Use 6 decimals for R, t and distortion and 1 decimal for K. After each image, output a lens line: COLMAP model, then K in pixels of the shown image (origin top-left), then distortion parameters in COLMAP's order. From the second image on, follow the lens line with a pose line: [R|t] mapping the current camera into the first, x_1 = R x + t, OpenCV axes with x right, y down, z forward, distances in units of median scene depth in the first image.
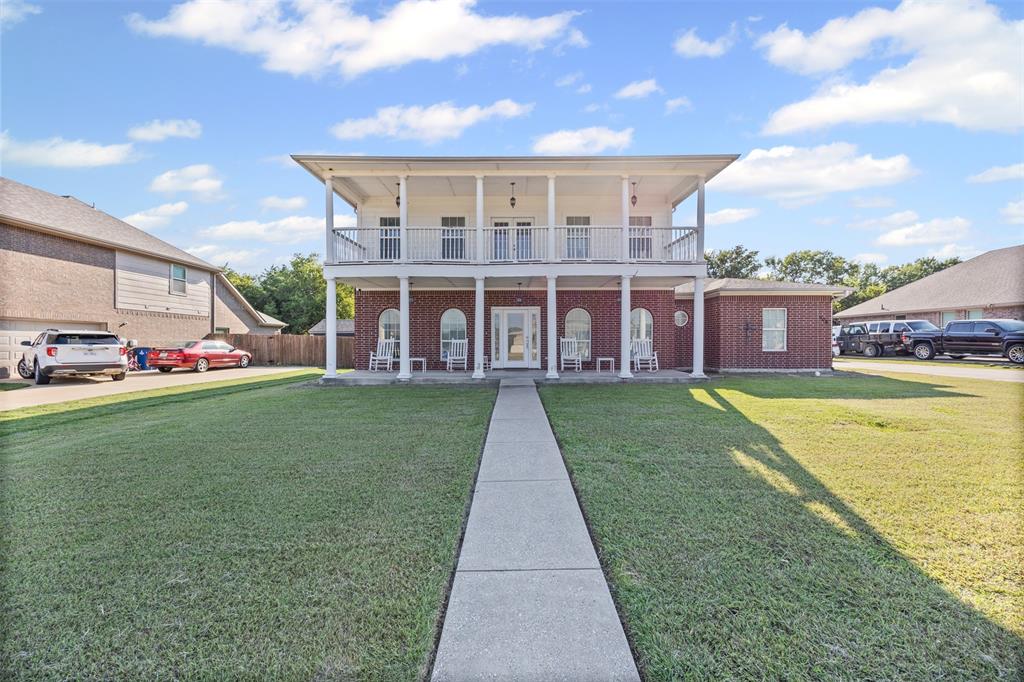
lens RADIAL K [[390.6, 0, 512.0], [0, 390.6, 341.0], [0, 0, 1]] dist [-0.022531, 0.000037]
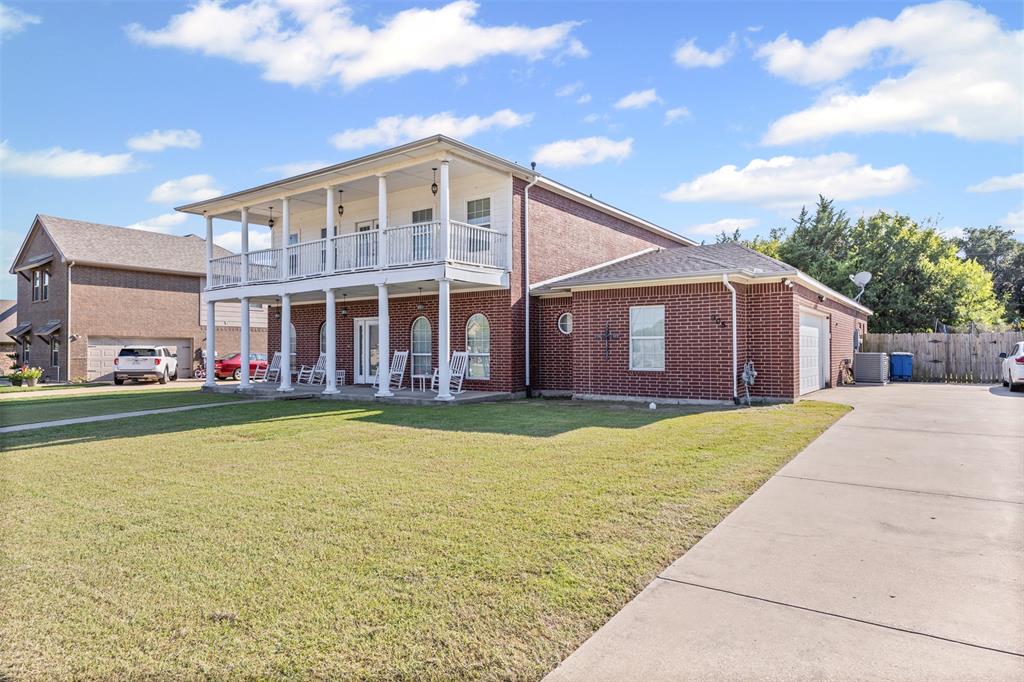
lens RADIAL K [[606.5, 0, 512.0], [0, 606.5, 341.0], [0, 0, 1]] dist [-0.084049, -0.000293]
pose [[0.833437, -0.010938, -0.552506, 1.058598], [0.000443, 0.999817, -0.019124, -0.005127], [0.552614, 0.015694, 0.833290, 0.004348]]
